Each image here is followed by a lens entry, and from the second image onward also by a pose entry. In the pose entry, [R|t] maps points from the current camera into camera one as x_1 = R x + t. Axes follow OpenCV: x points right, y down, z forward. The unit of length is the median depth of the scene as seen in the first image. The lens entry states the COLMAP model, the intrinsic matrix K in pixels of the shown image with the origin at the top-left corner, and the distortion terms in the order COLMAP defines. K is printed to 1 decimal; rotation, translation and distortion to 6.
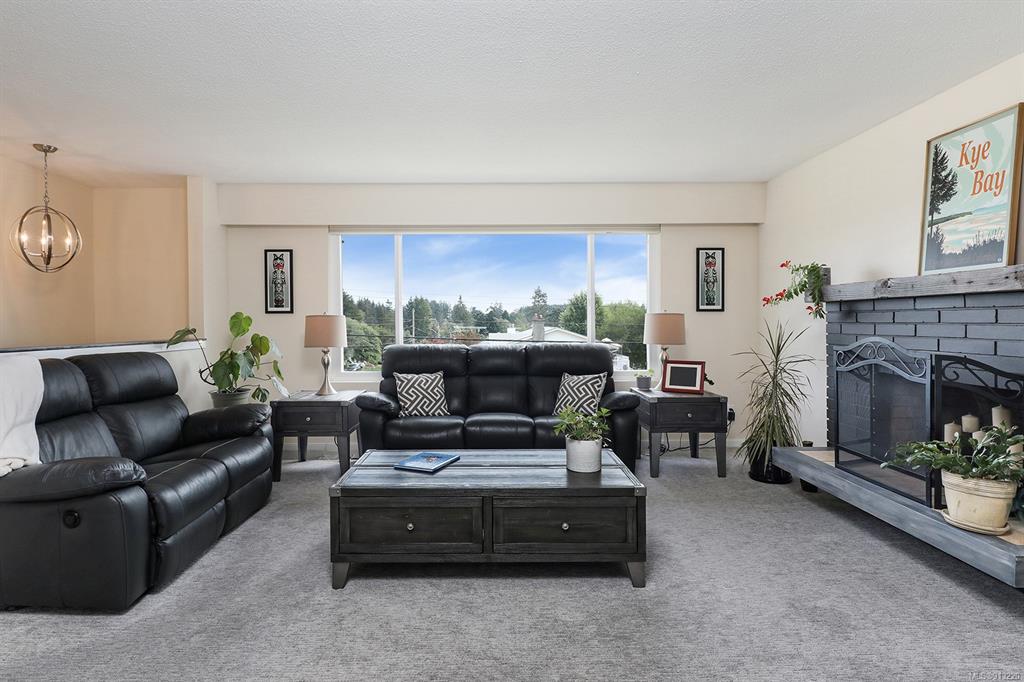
lens RADIAL K [[538.8, 0, 509.0], [0, 538.8, 334.3], [0, 0, 1]] dist [0.003870, 0.000830]
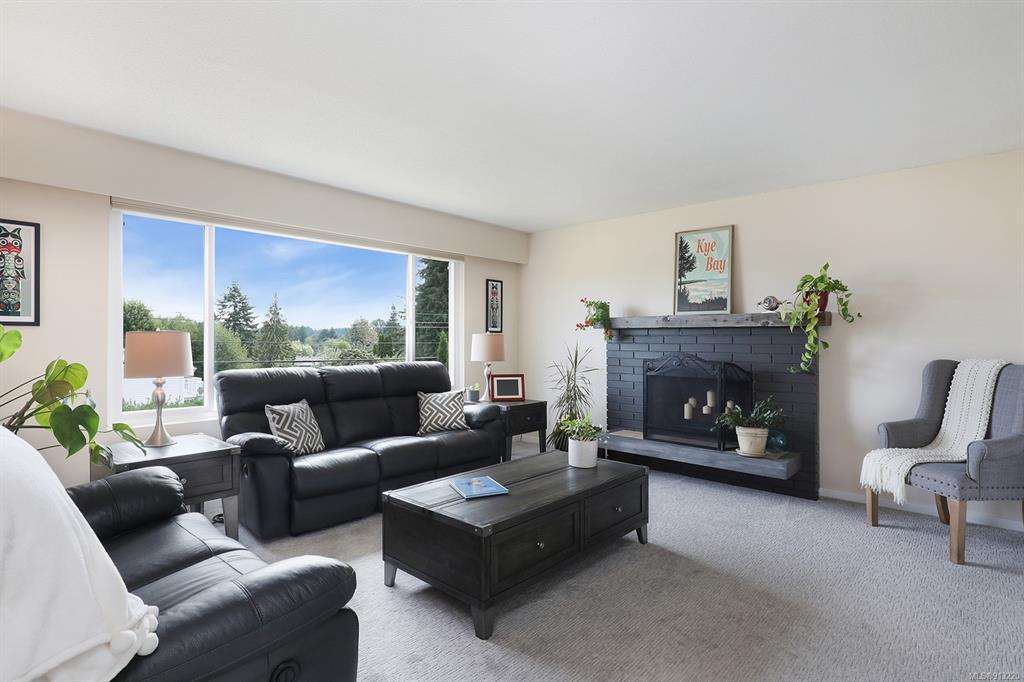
lens RADIAL K [[530.6, 0, 511.9], [0, 530.6, 344.0], [0, 0, 1]] dist [0.003102, 0.000041]
pose [[0.672354, -0.000427, 0.740229, -0.762682], [0.011240, 0.999890, -0.009632, -0.009686], [-0.740144, 0.014797, 0.672285, 0.289211]]
